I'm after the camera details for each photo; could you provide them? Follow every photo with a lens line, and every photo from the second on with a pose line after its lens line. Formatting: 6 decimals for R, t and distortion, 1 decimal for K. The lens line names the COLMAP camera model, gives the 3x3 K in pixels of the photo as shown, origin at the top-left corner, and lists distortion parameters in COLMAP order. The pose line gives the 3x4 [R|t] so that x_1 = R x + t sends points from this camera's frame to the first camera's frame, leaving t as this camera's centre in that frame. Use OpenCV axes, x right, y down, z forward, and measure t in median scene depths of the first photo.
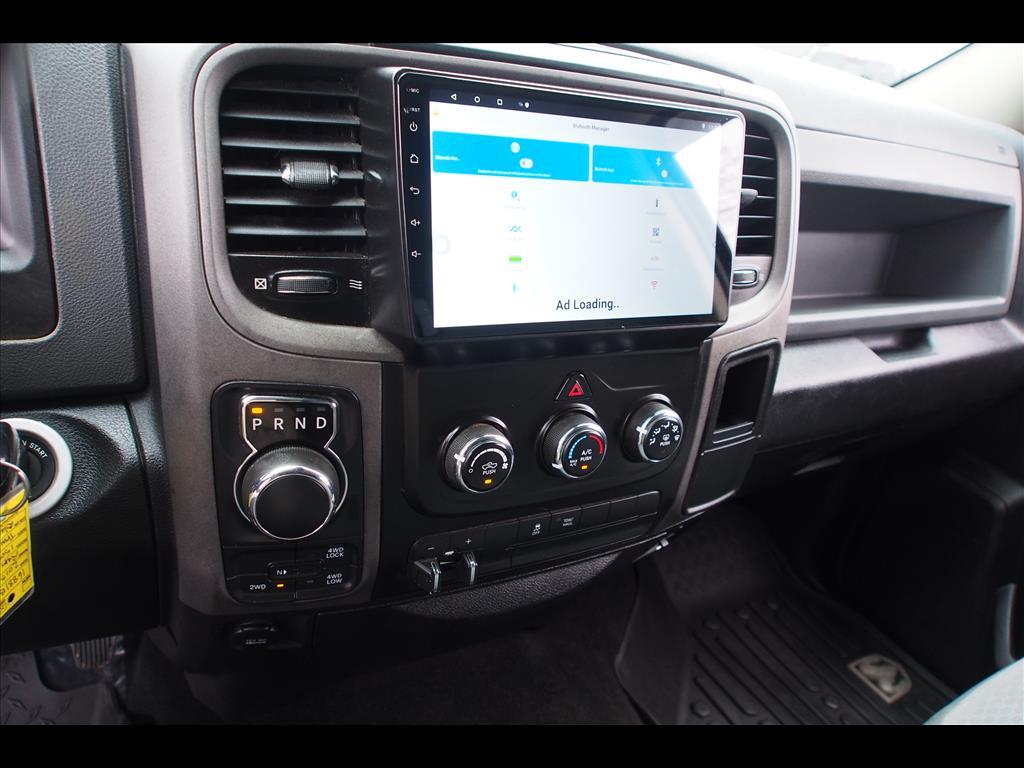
lens RADIAL K [[713.8, 0, 509.7], [0, 713.8, 385.8], [0, 0, 1]] dist [-0.005610, -0.007533]
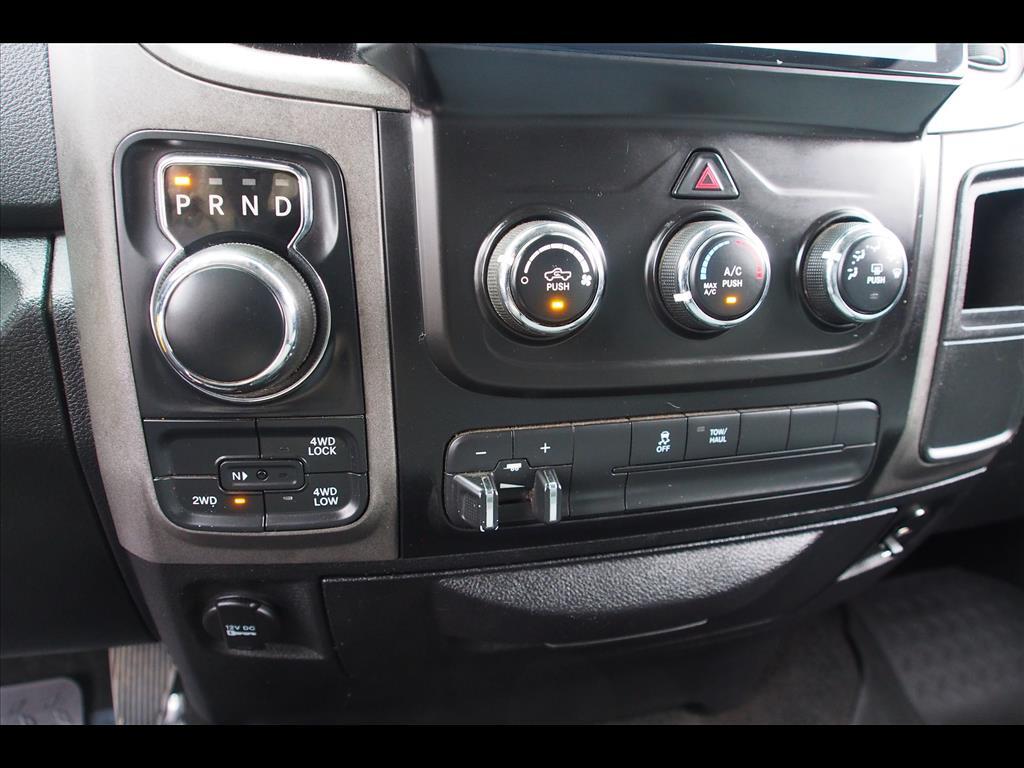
lens RADIAL K [[737.7, 0, 515.7], [0, 737.7, 381.2], [0, 0, 1]] dist [-0.012077, 0.004075]
pose [[0.972873, -0.063084, -0.222573, 0.065274], [0.019283, 0.980867, -0.193721, 0.302599], [0.230535, 0.184174, 0.955475, 0.410129]]
